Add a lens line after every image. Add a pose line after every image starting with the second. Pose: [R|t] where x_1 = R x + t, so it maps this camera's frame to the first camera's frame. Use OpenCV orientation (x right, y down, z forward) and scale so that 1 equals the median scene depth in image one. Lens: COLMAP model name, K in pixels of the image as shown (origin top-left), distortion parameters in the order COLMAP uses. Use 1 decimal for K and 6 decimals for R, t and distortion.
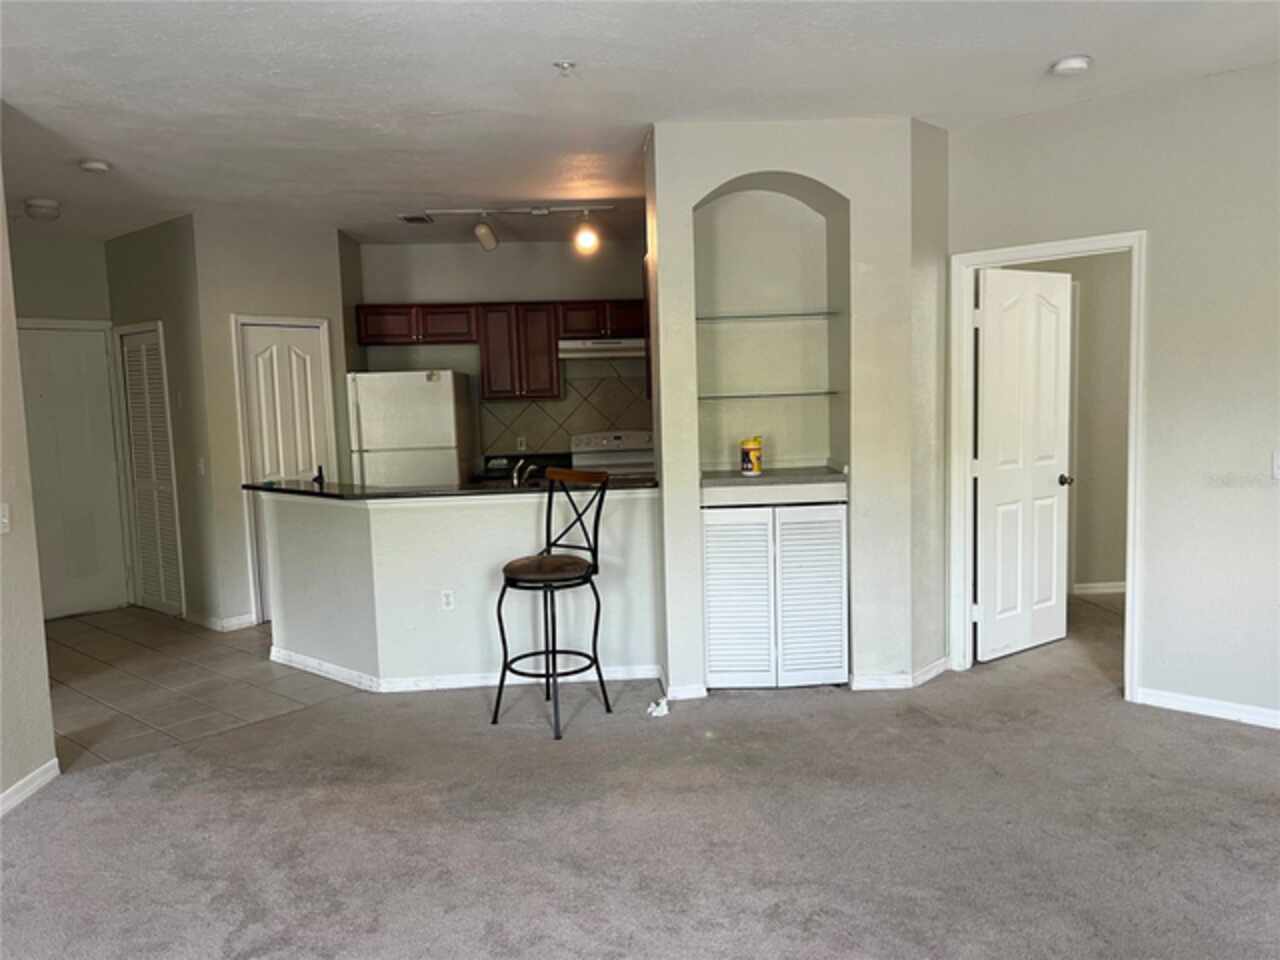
lens RADIAL K [[970.1, 0, 645.5], [0, 970.1, 478.1], [0, 0, 1]] dist [0.061343, -0.066081]
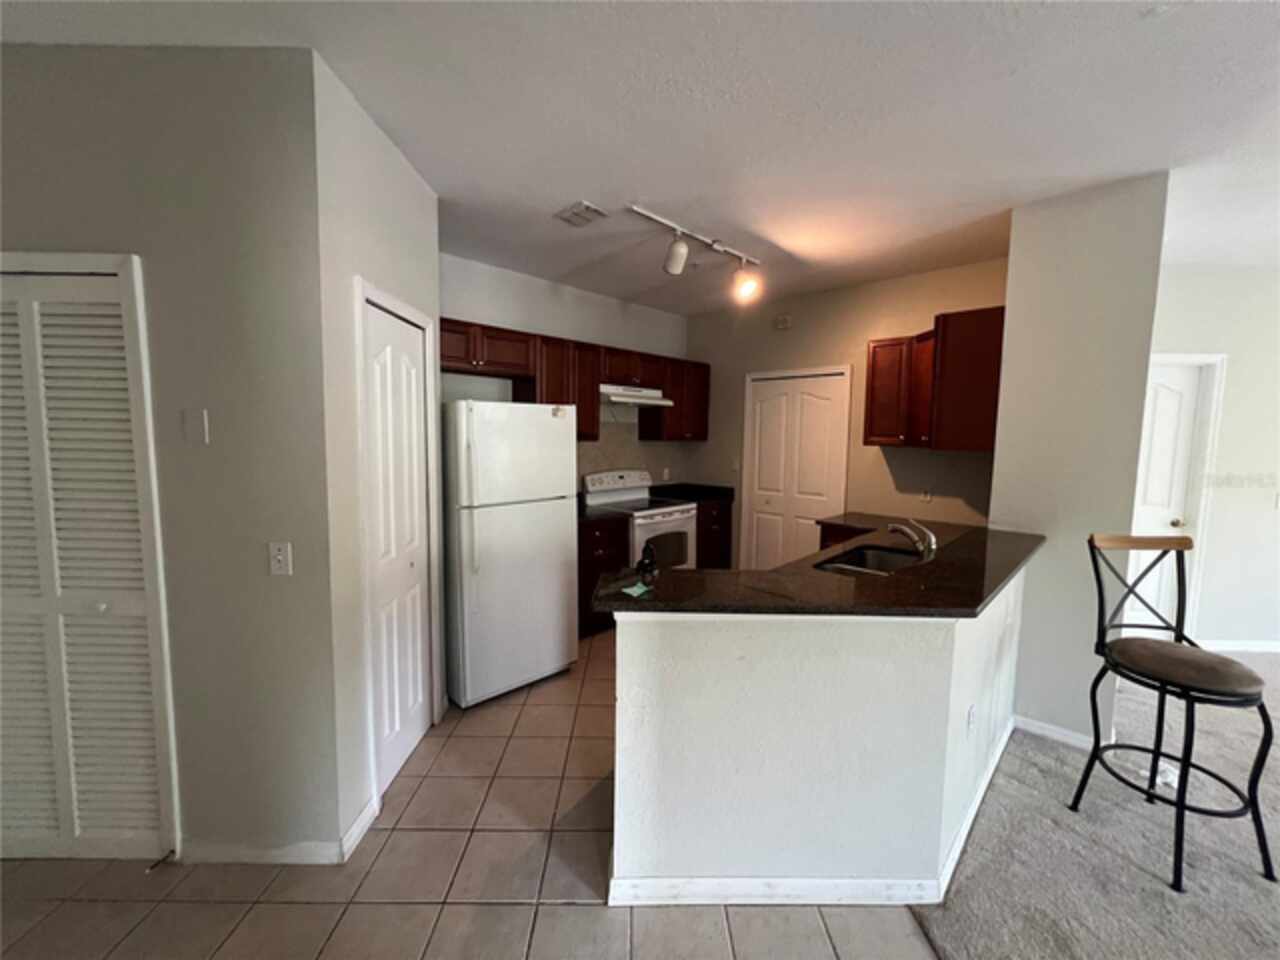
lens RADIAL K [[515.8, 0, 648.0], [0, 515.8, 475.2], [0, 0, 1]] dist [0.000925, 0.000233]
pose [[0.738938, -0.015540, 0.673594, -0.663997], [0.024797, 0.999684, -0.004140, -0.067705], [-0.673317, 0.019762, 0.739090, 0.904136]]
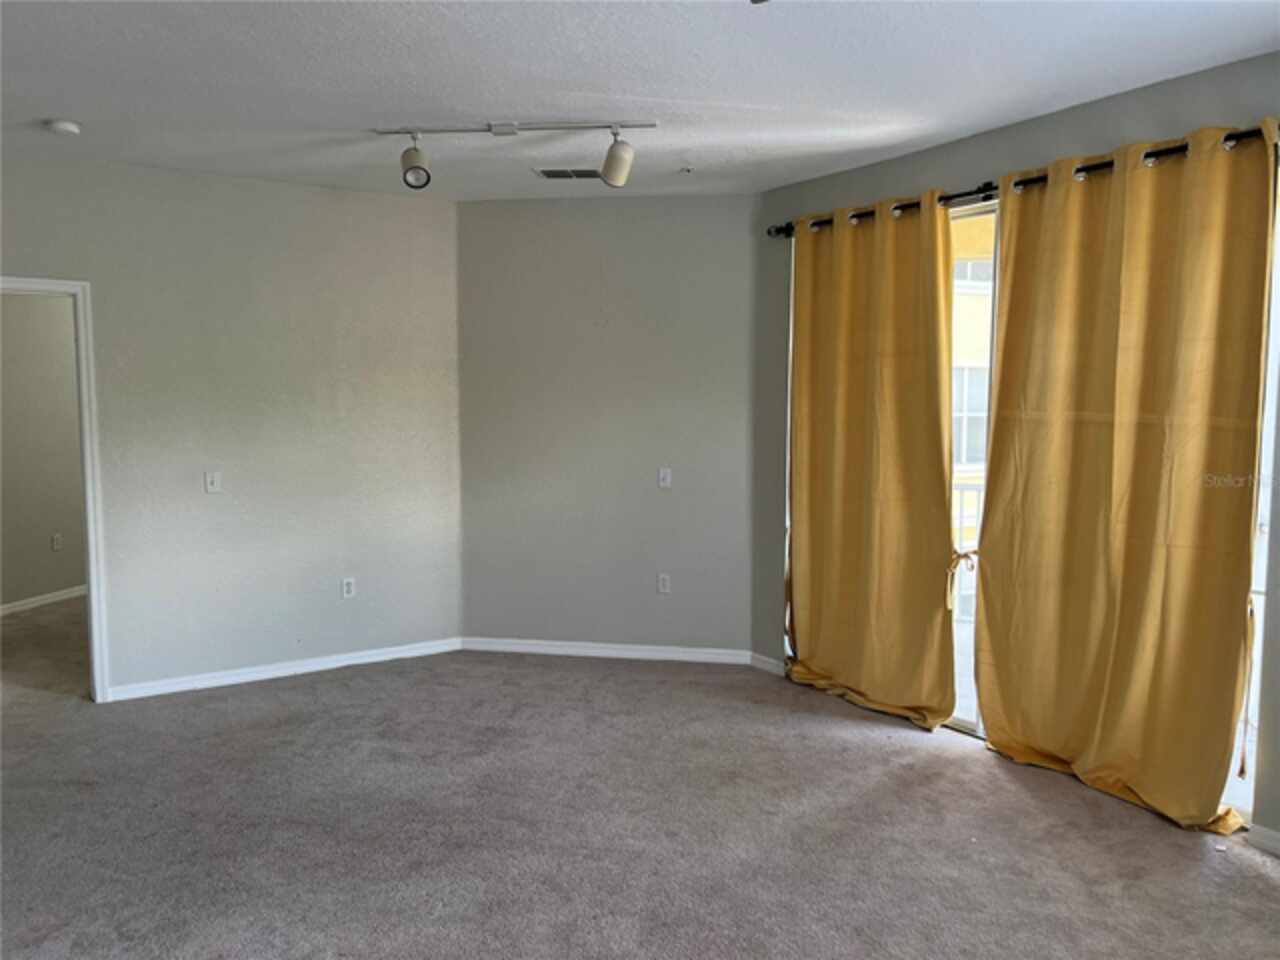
lens RADIAL K [[970.1, 0, 658.9], [0, 970.1, 489.1], [0, 0, 1]] dist [0.061343, -0.066081]
pose [[0.254168, -0.057520, 0.965448, -0.380230], [0.075649, 0.996354, 0.039446, -0.009341], [-0.964197, 0.063009, 0.257593, 0.083719]]
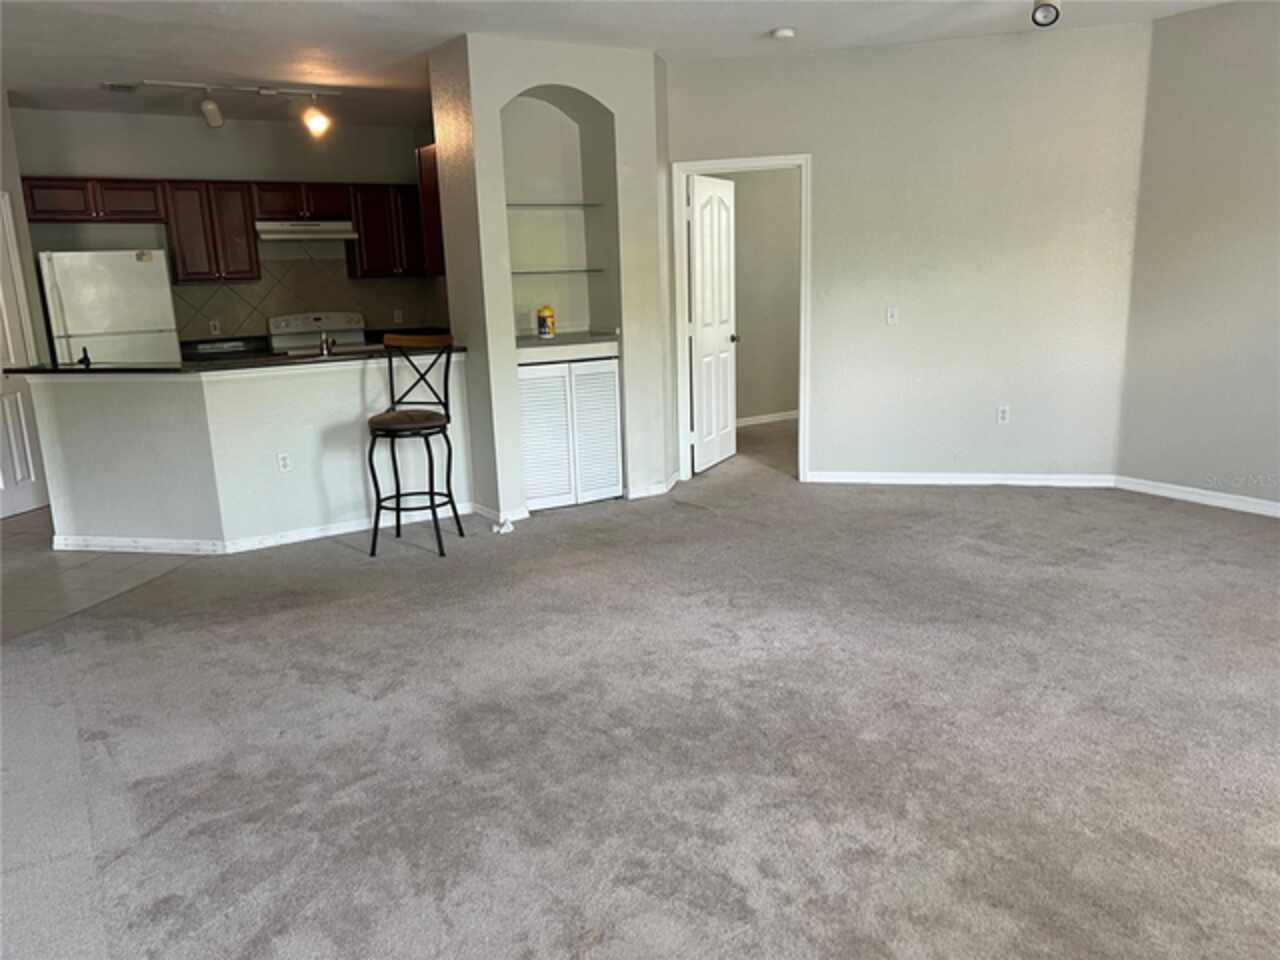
lens RADIAL K [[970.1, 0, 651.0], [0, 970.1, 482.3], [0, 0, 1]] dist [0.061343, -0.066081]
pose [[0.875418, -0.101704, 0.472546, -0.377552], [0.049150, 0.991276, 0.122296, 0.034204], [-0.480862, -0.083835, 0.872779, -0.162475]]
